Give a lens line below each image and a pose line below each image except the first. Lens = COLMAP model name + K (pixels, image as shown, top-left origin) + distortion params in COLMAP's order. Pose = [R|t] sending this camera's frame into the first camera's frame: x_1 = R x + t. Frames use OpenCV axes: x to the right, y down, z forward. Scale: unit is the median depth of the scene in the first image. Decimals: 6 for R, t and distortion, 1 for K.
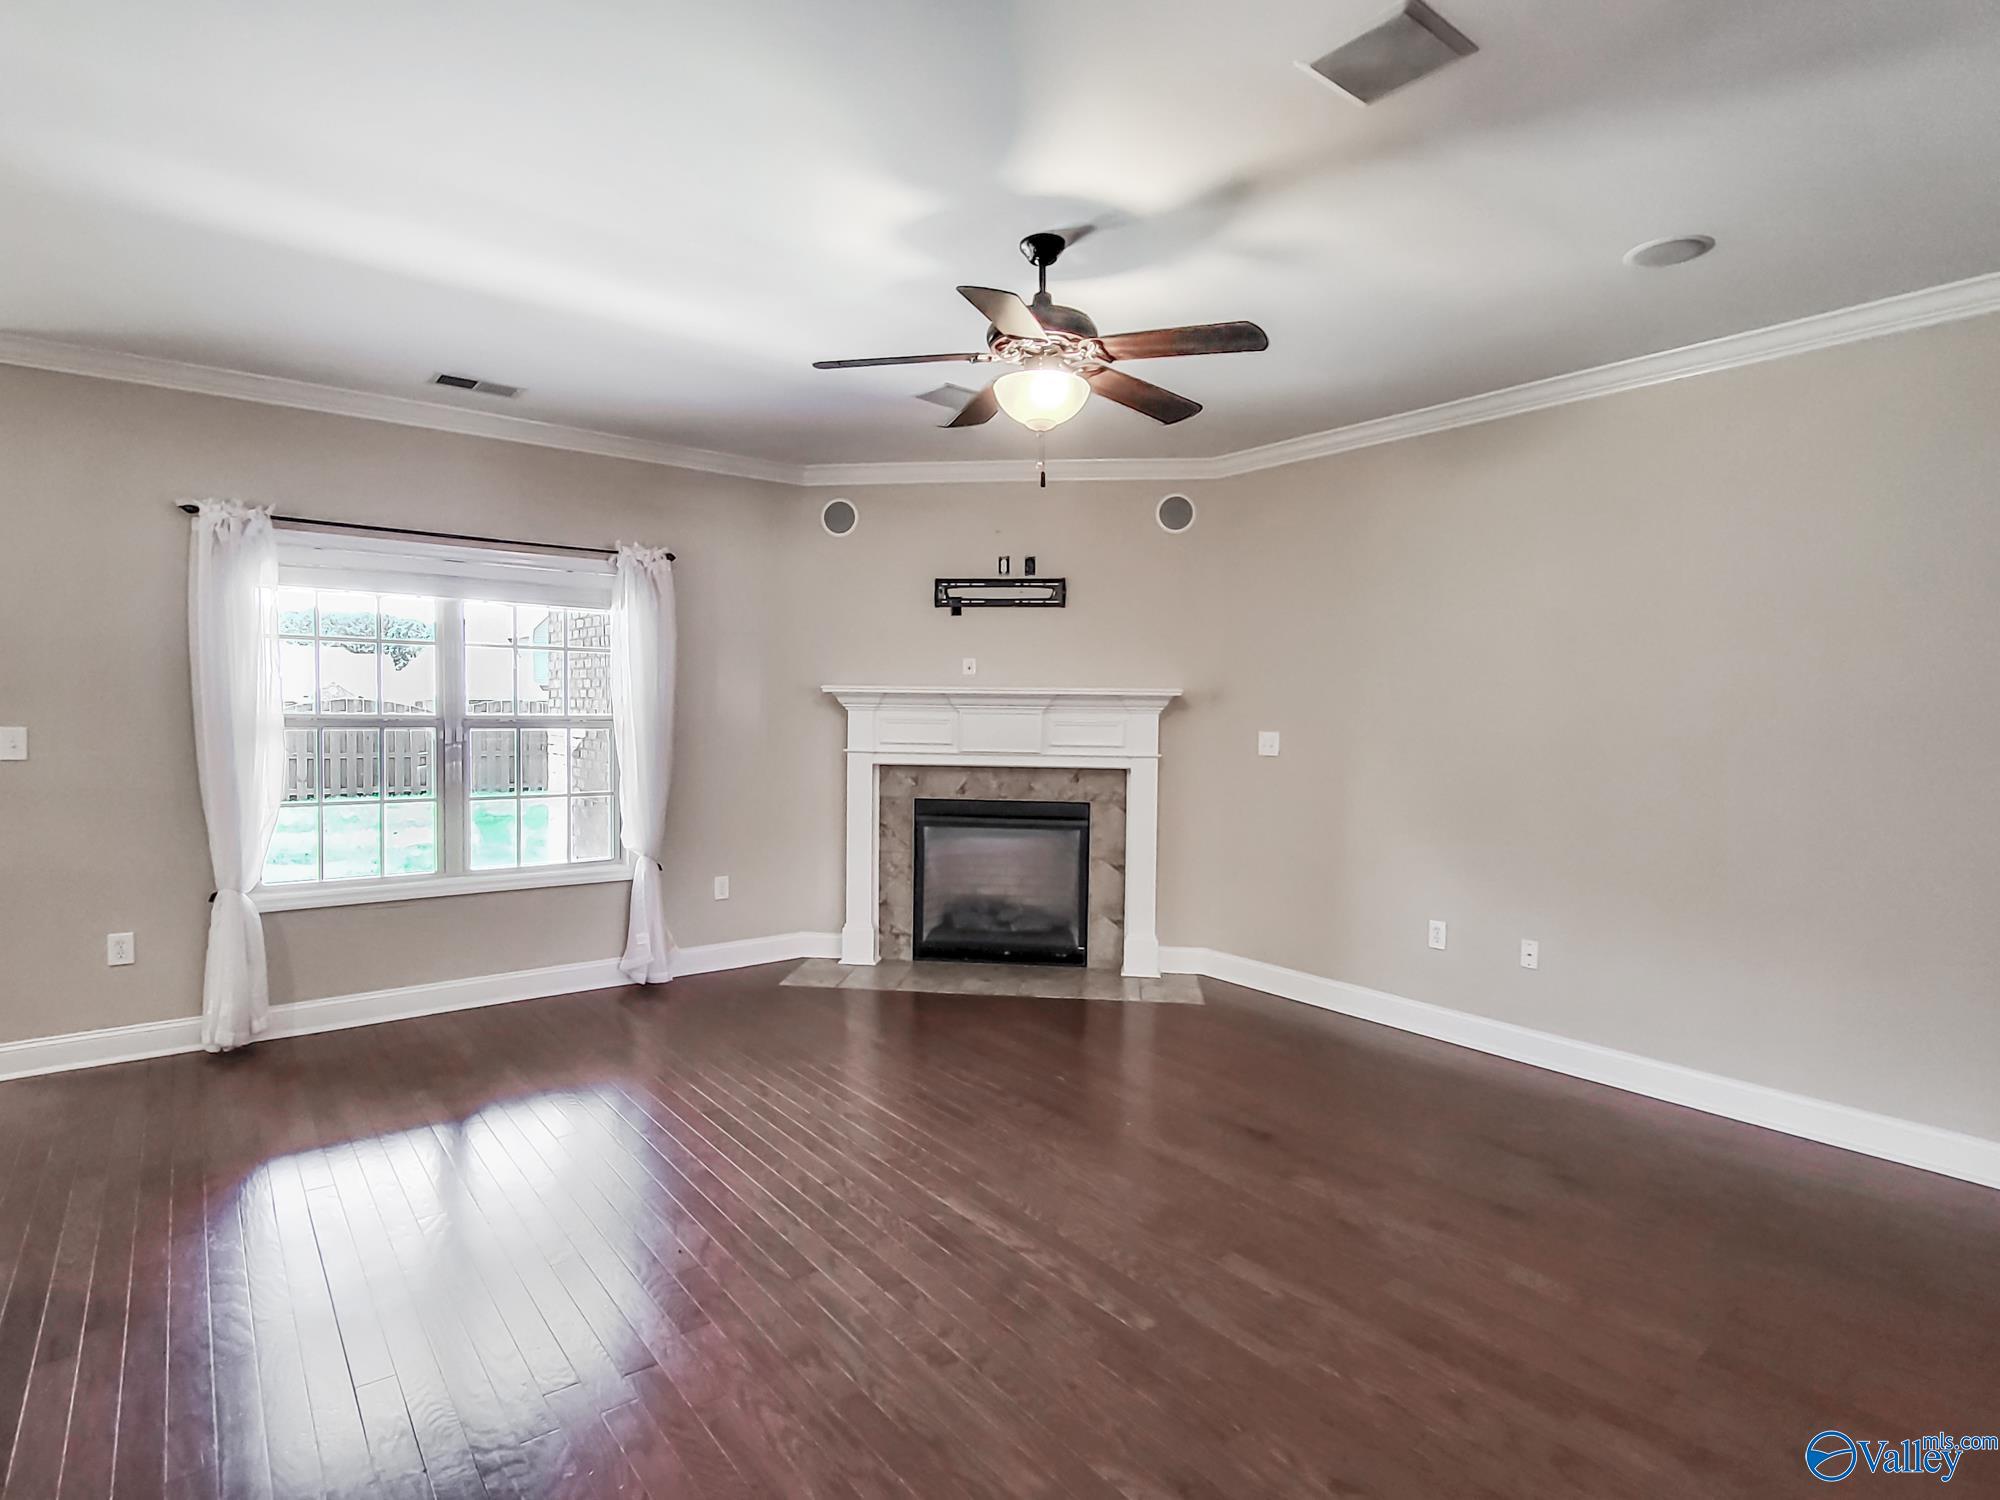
lens RADIAL K [[1049.6, 0, 999.0], [0, 1049.6, 742.0], [0, 0, 1]] dist [0.000148, -0.000258]
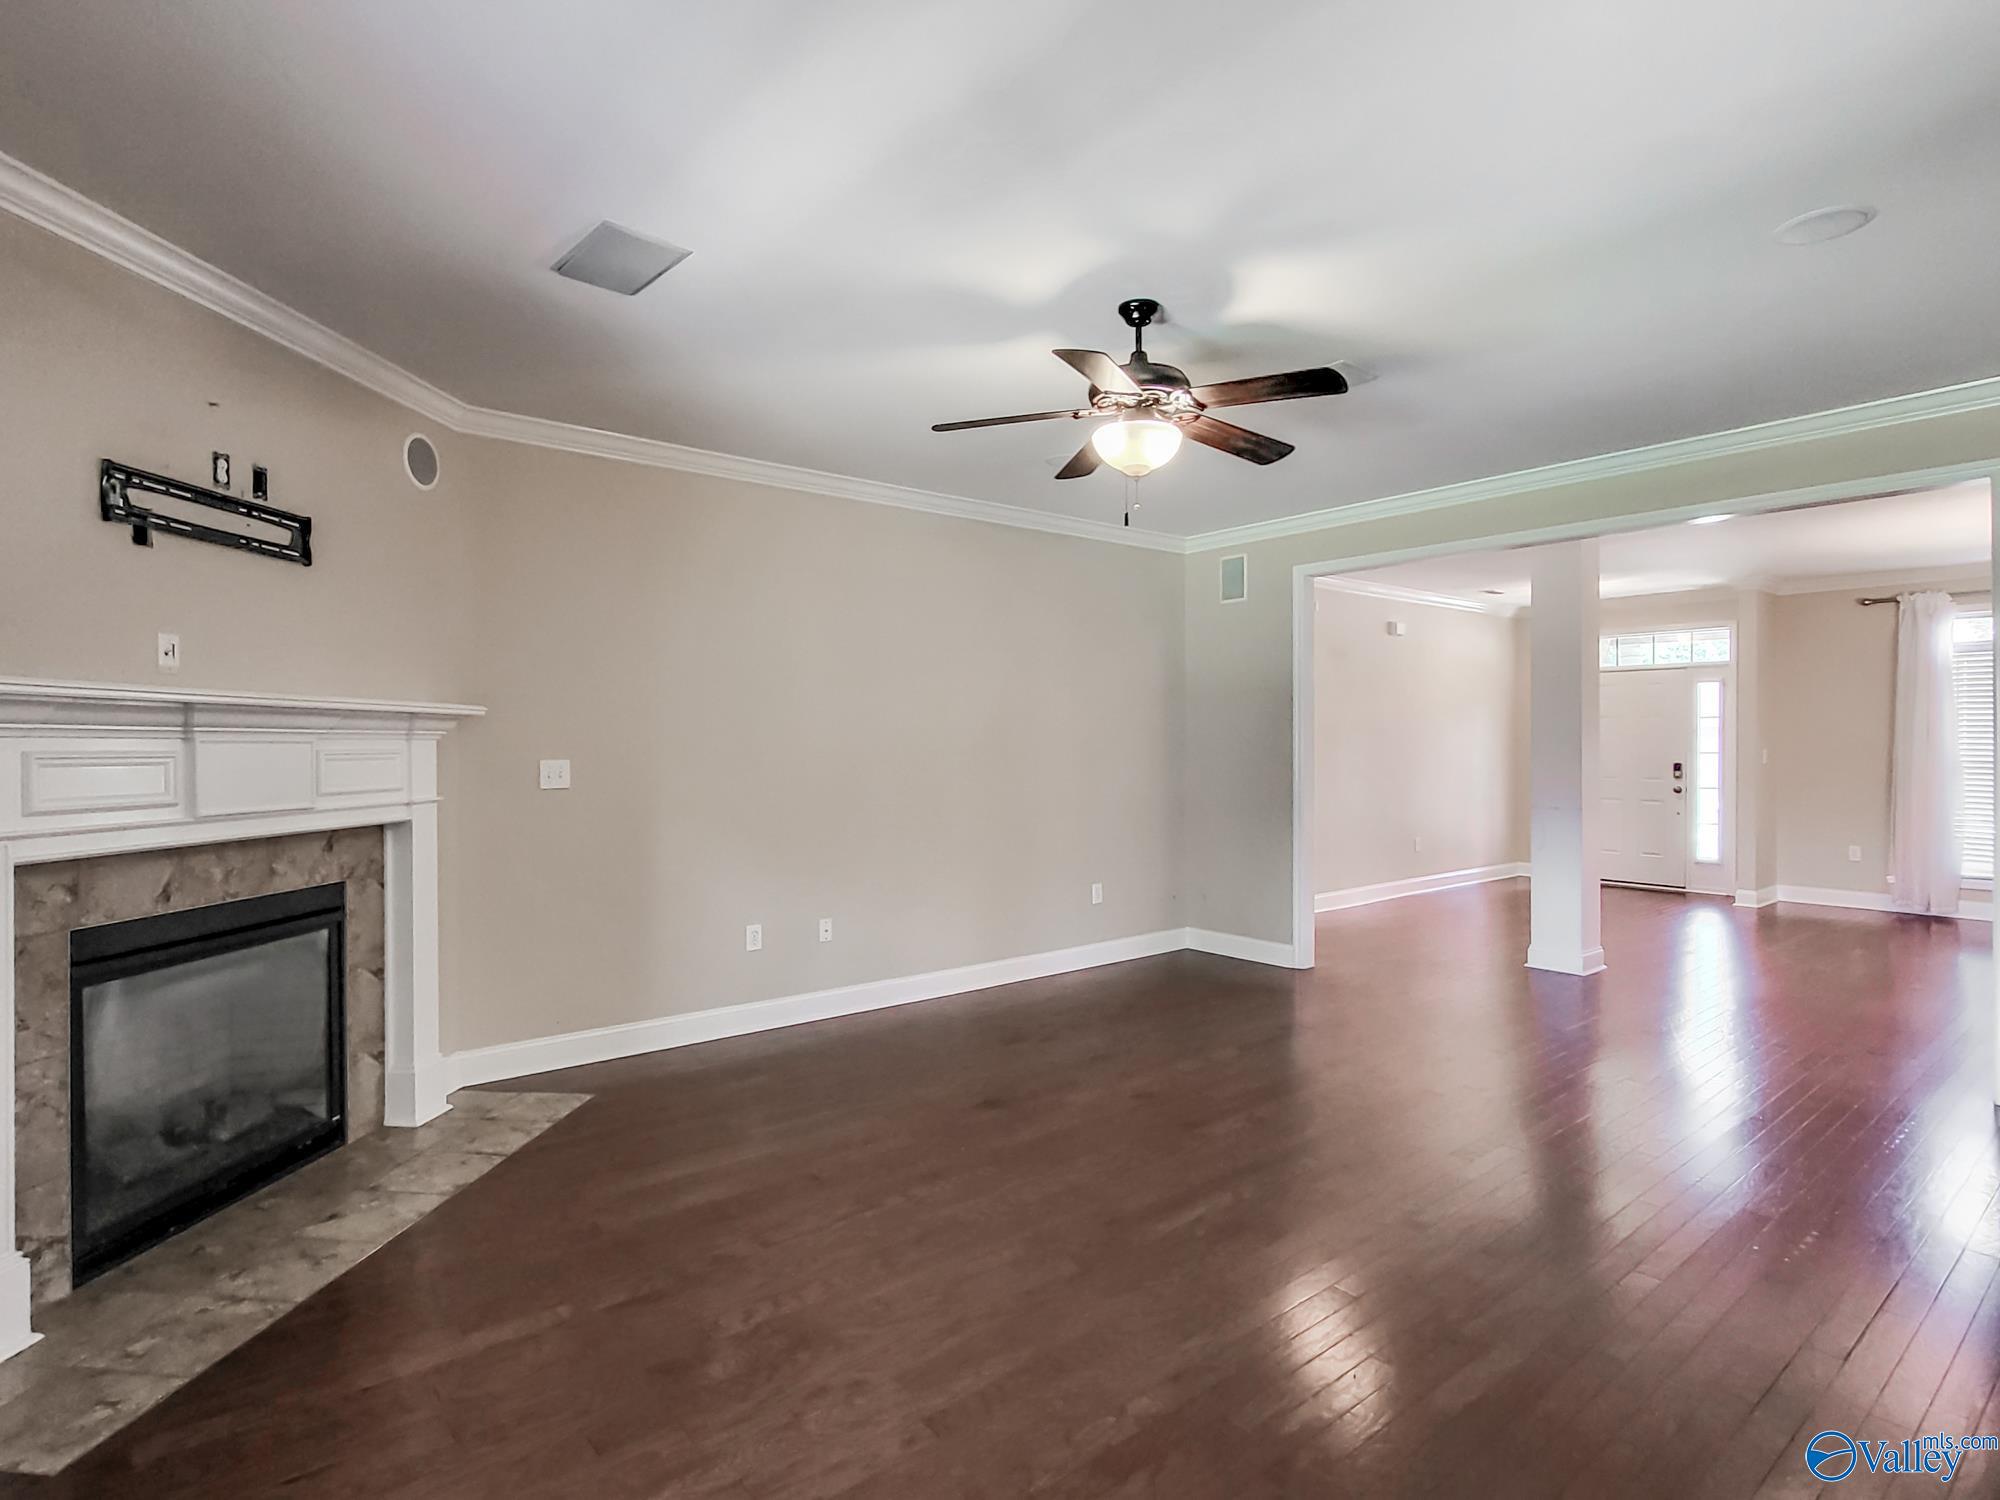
lens RADIAL K [[1049.6, 0, 999.0], [0, 1049.6, 742.0], [0, 0, 1]] dist [0.000148, -0.000258]
pose [[-0.030013, -0.011524, 0.999483, -0.553656], [0.030248, 0.999465, 0.012432, -0.022030], [-0.999092, 0.030606, -0.029649, 0.620151]]
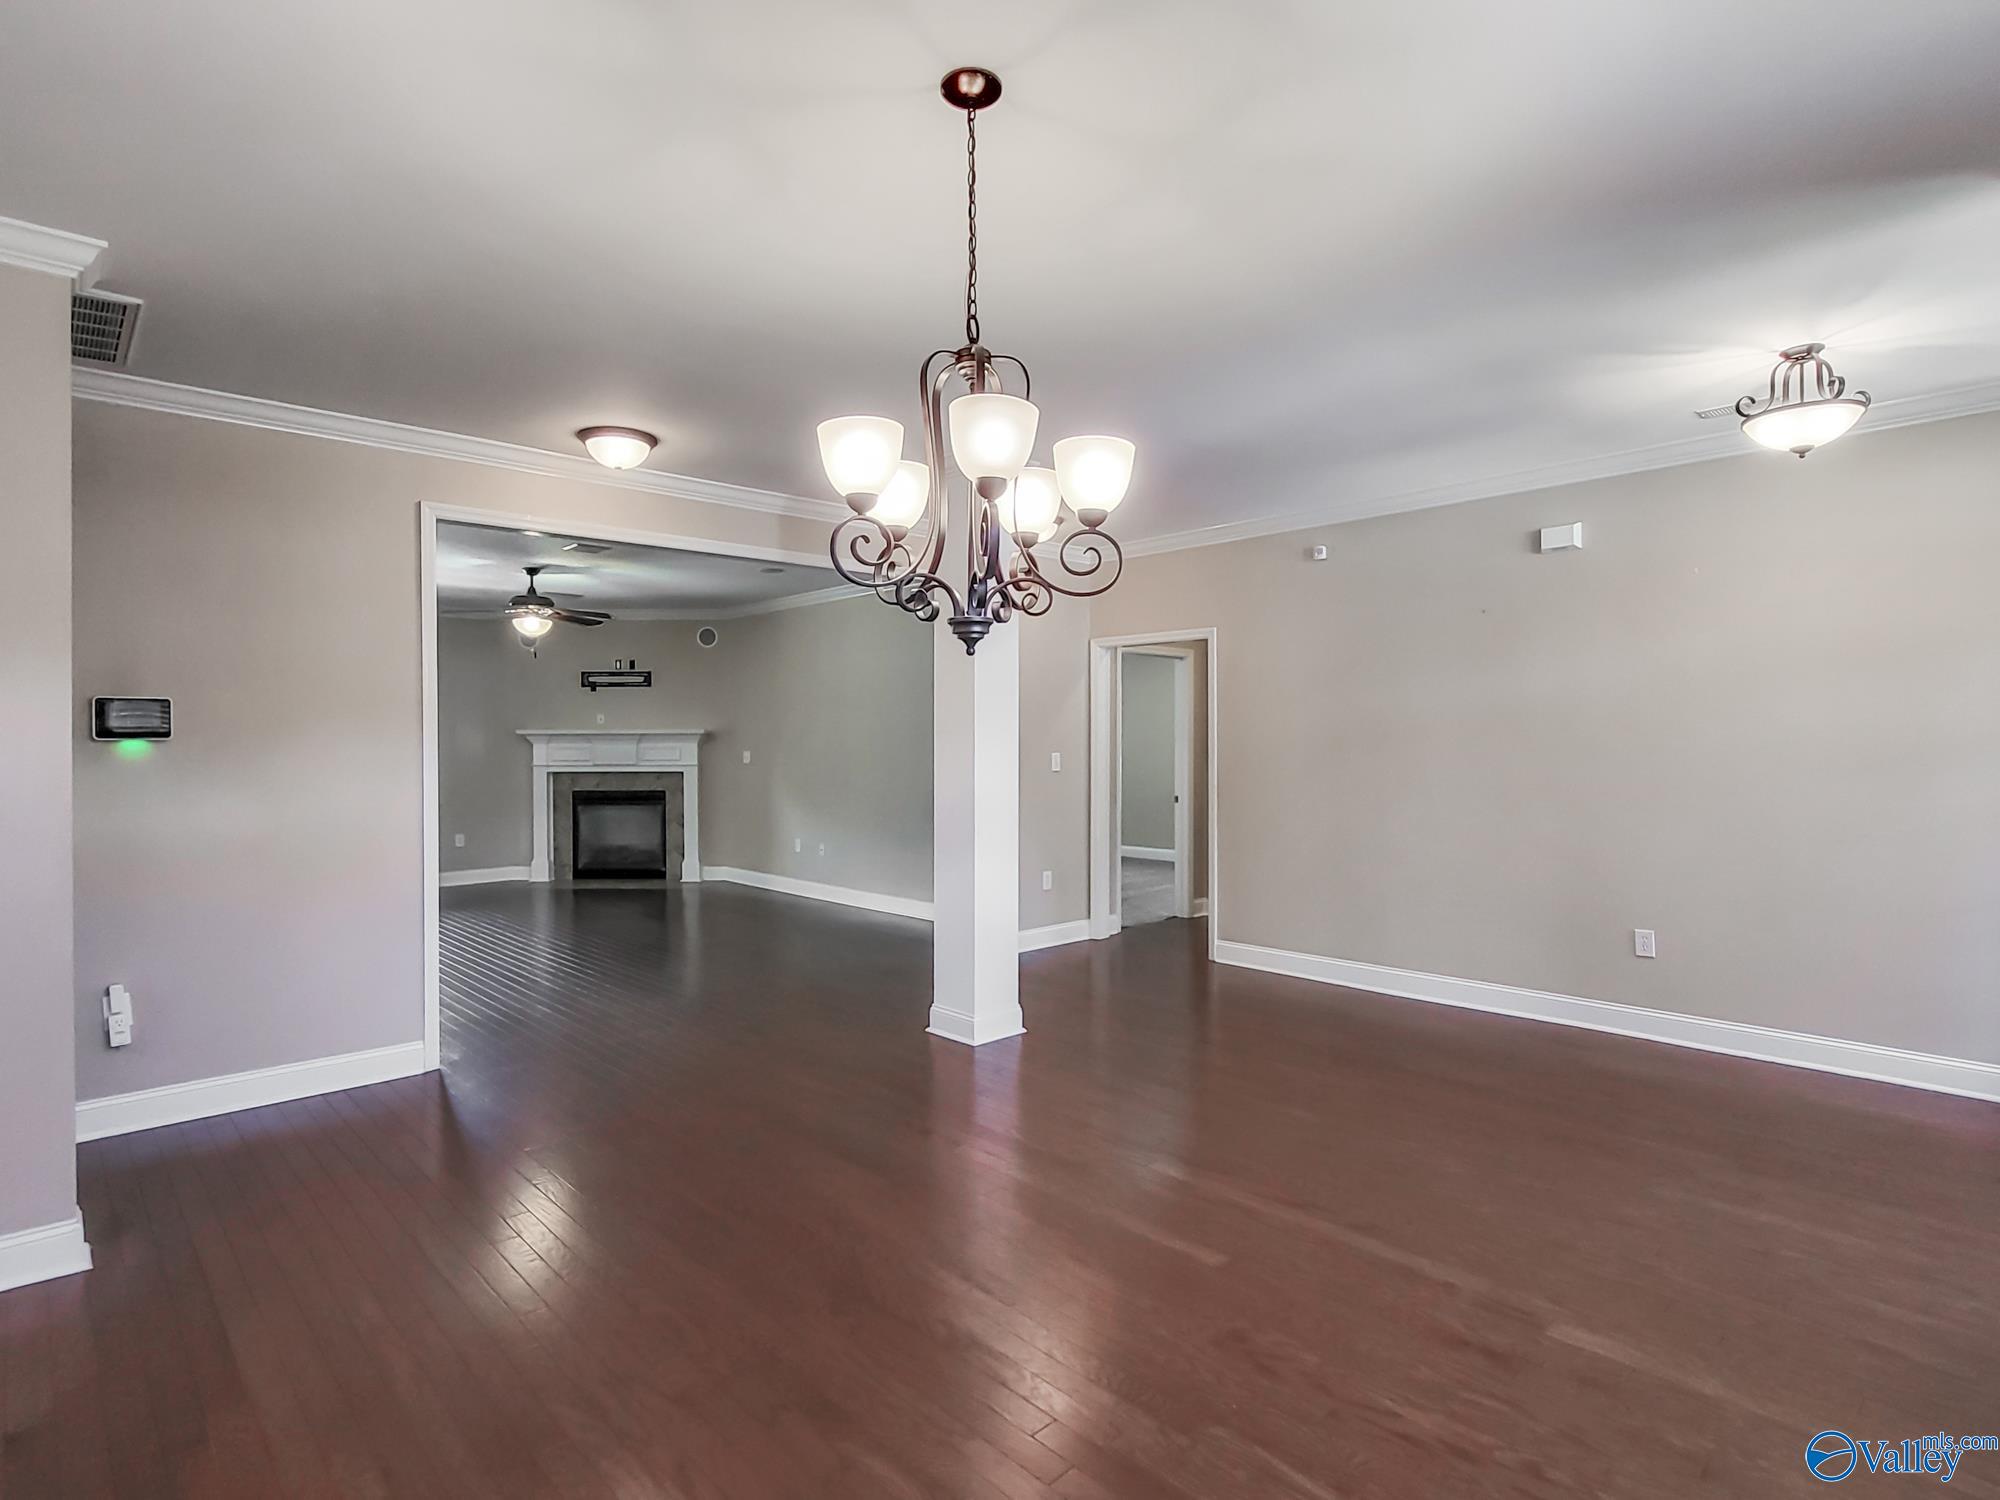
lens RADIAL K [[1040.2, 0, 985.4], [0, 1040.2, 749.2], [0, 0, 1]] dist [-0.005262, -0.000311]
pose [[0.996328, -0.016105, 0.084092, 0.499236], [0.017948, 0.999614, -0.021201, 0.033101], [-0.083718, 0.022633, 0.996232, -0.896742]]
